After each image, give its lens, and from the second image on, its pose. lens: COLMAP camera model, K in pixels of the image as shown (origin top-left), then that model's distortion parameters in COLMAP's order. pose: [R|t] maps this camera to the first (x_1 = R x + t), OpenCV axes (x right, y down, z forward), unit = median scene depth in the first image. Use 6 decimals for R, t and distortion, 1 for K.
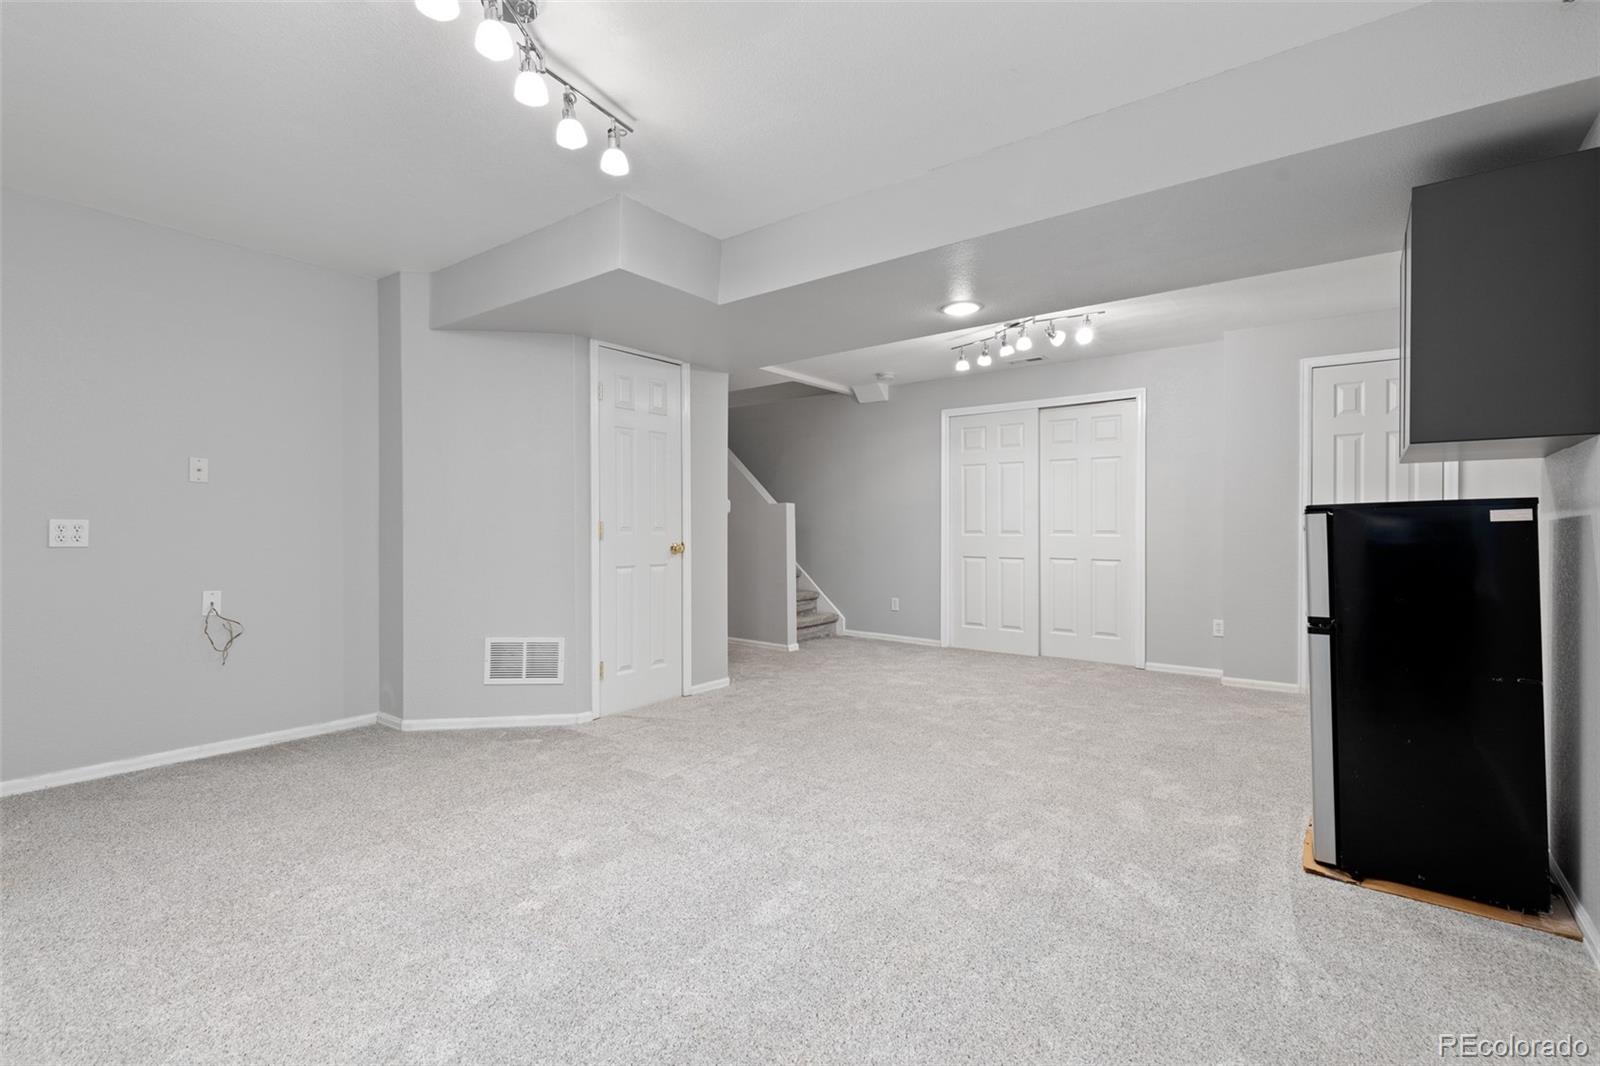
lens RADIAL K [[735.4, 0, 794.3], [0, 735.4, 534.8], [0, 0, 1]] dist [0.015642, -0.000954]
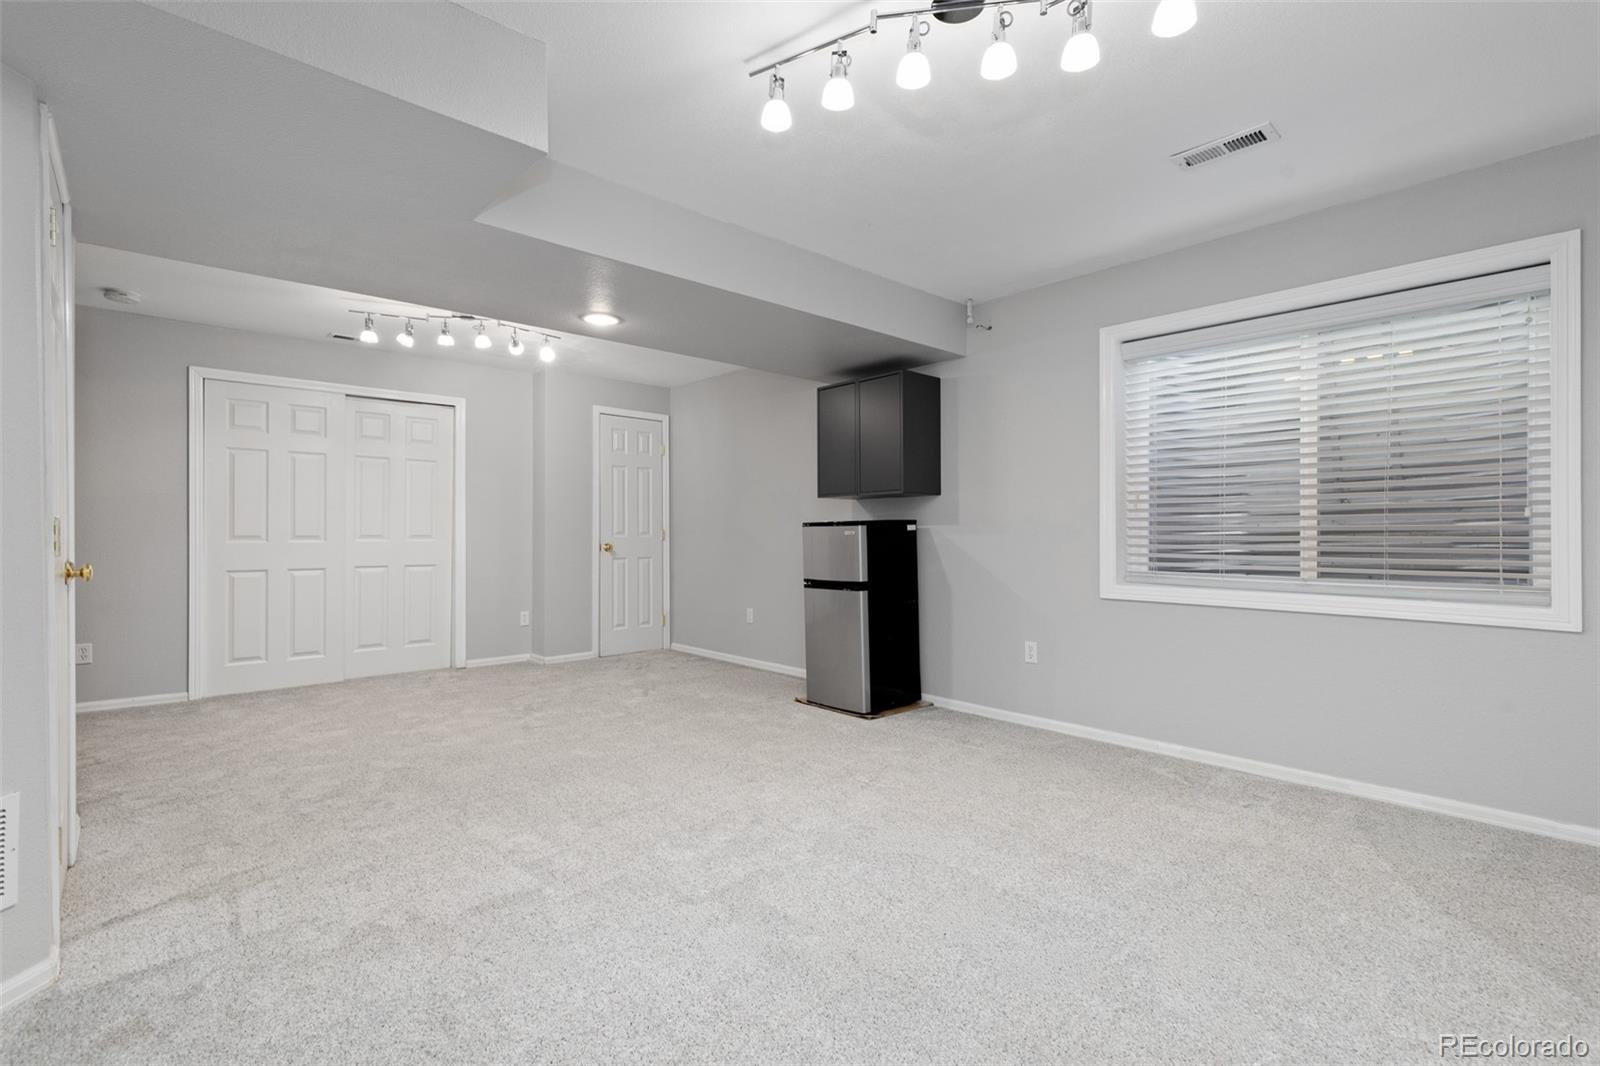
lens RADIAL K [[735.4, 0, 803.1], [0, 735.4, 535.1], [0, 0, 1]] dist [0.015642, -0.000954]
pose [[0.176297, -0.004269, 0.984328, -0.690818], [0.007866, 0.999965, 0.002928, -0.006912], [-0.984306, 0.007226, 0.176325, 0.506929]]
